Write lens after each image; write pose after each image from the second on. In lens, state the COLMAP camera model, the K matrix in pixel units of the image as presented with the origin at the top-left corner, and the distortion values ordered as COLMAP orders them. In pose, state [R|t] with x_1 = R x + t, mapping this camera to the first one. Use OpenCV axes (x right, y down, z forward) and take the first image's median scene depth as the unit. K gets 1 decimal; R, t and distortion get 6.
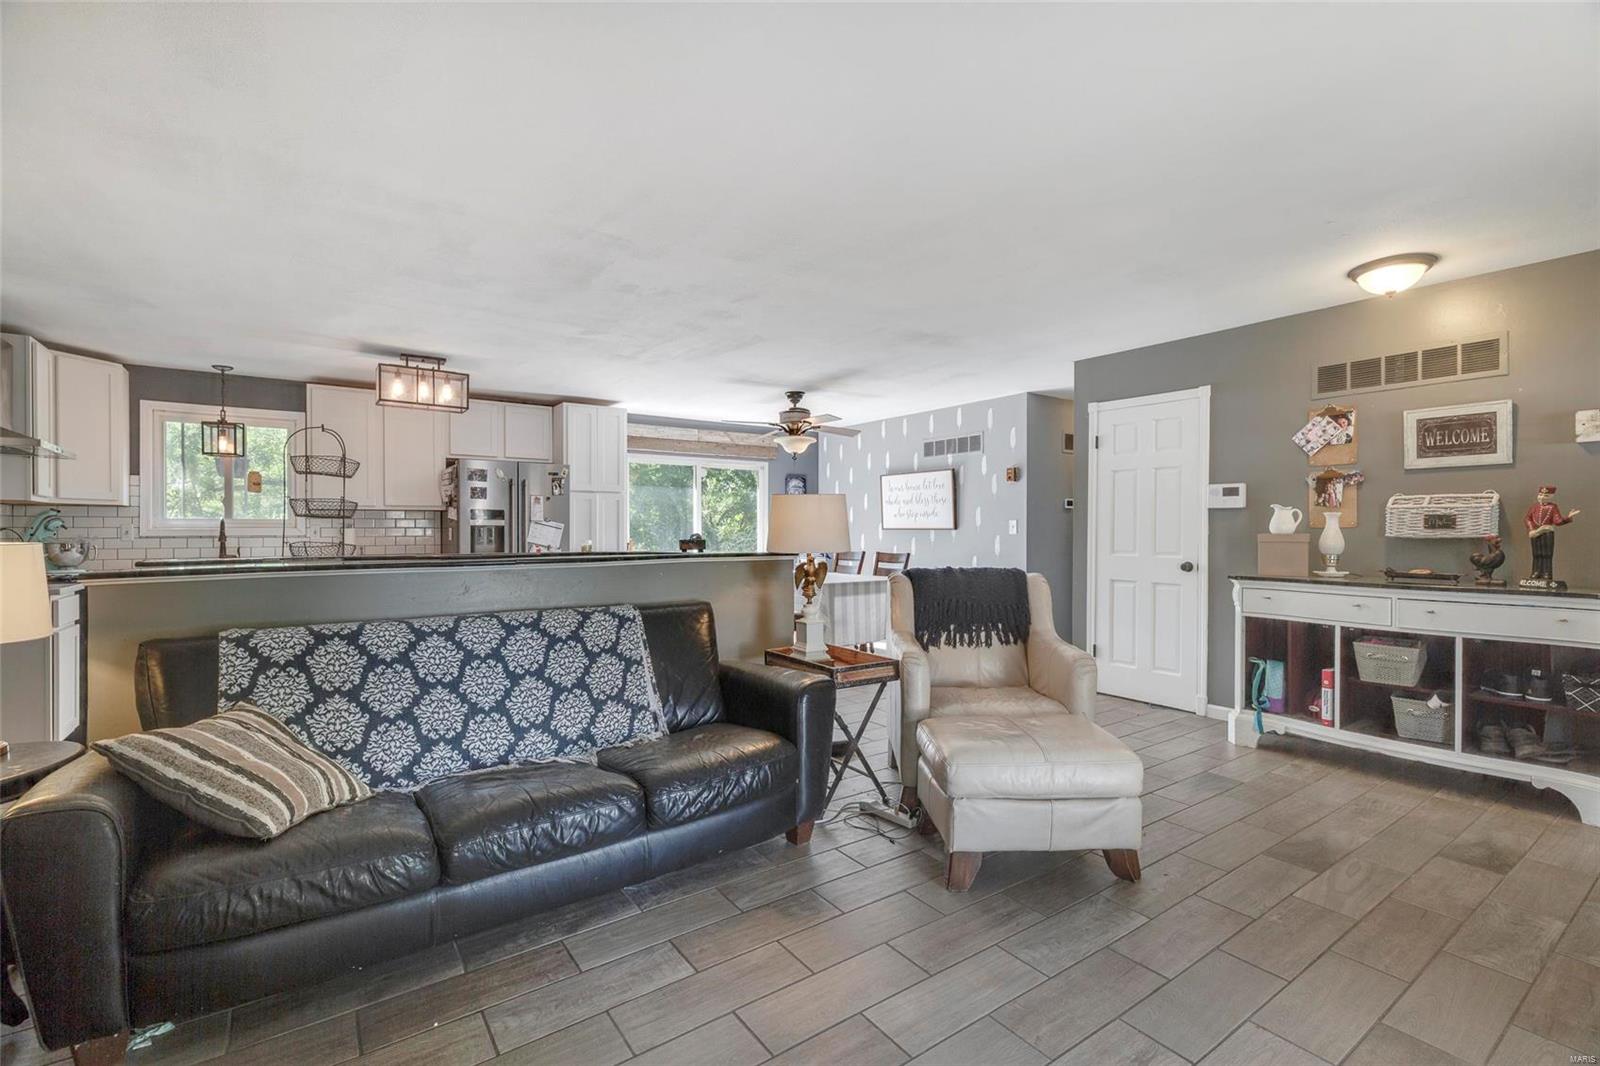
lens RADIAL K [[712.9, 0, 803.3], [0, 712.9, 532.5], [0, 0, 1]] dist [-0.001571, 0.000252]
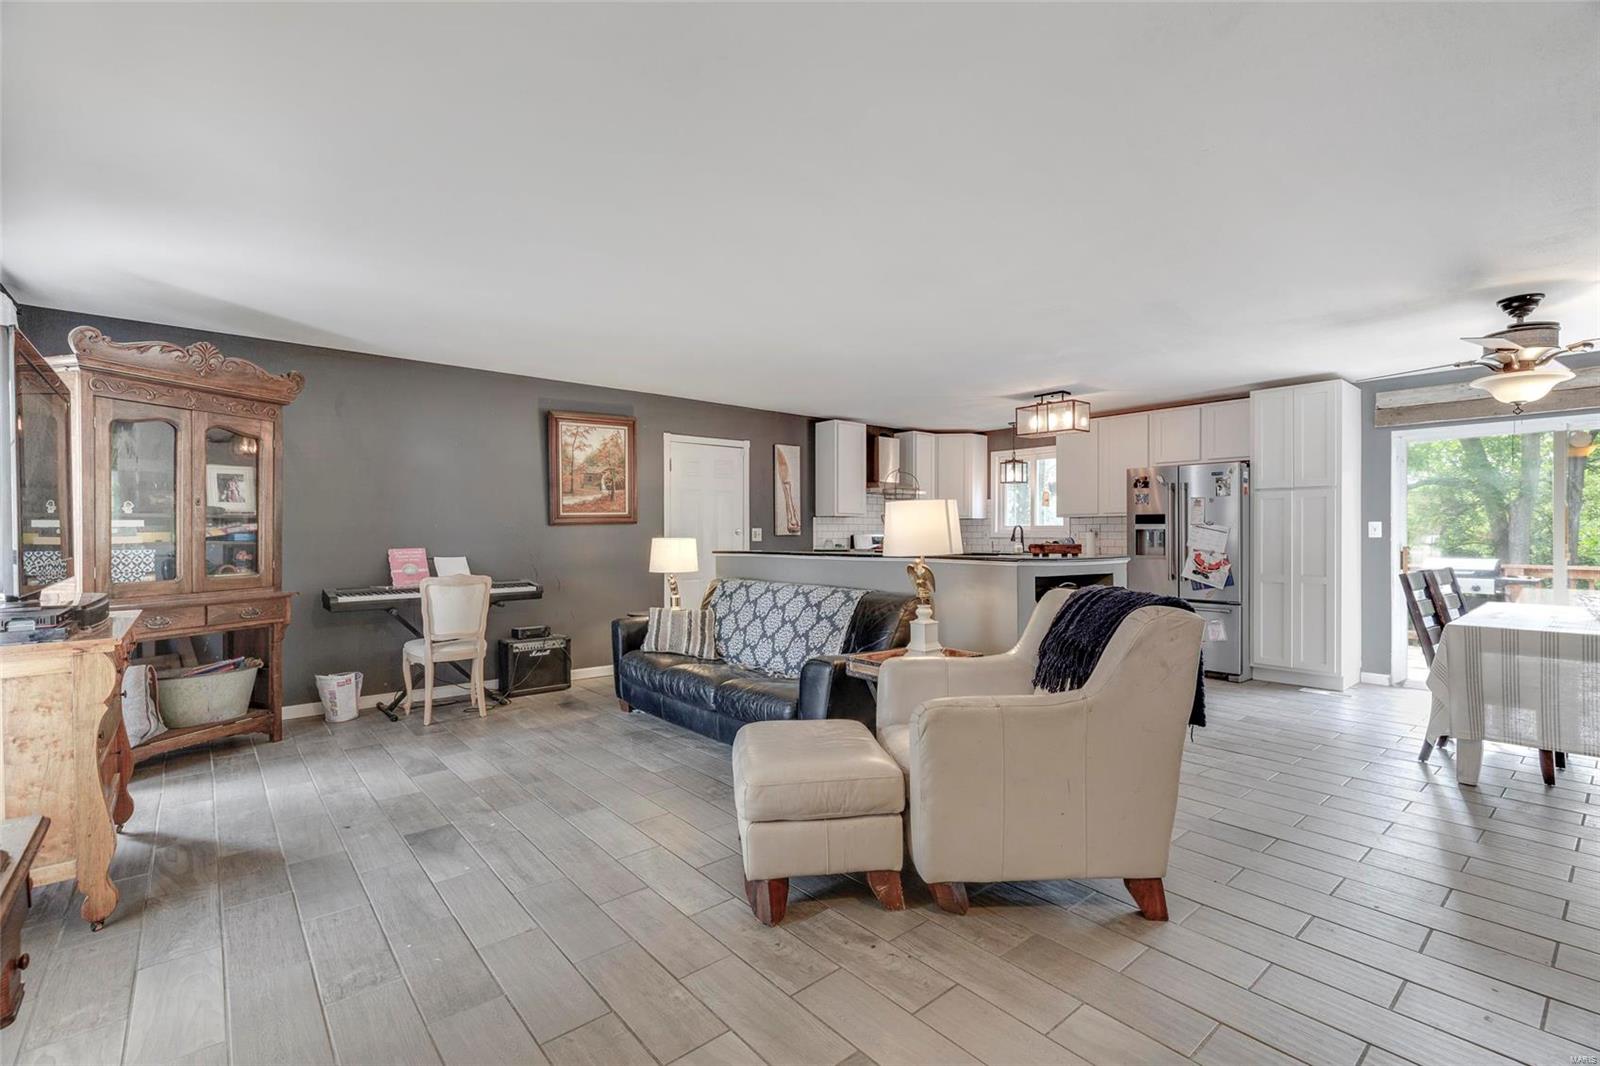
lens RADIAL K [[712.9, 0, 800.2], [0, 712.9, 530.9], [0, 0, 1]] dist [-0.001571, 0.000252]
pose [[0.085068, -0.000966, -0.996375, 0.752224], [-0.005240, 0.999985, -0.001417, -0.005041], [0.996361, 0.005342, 0.085061, 0.529482]]
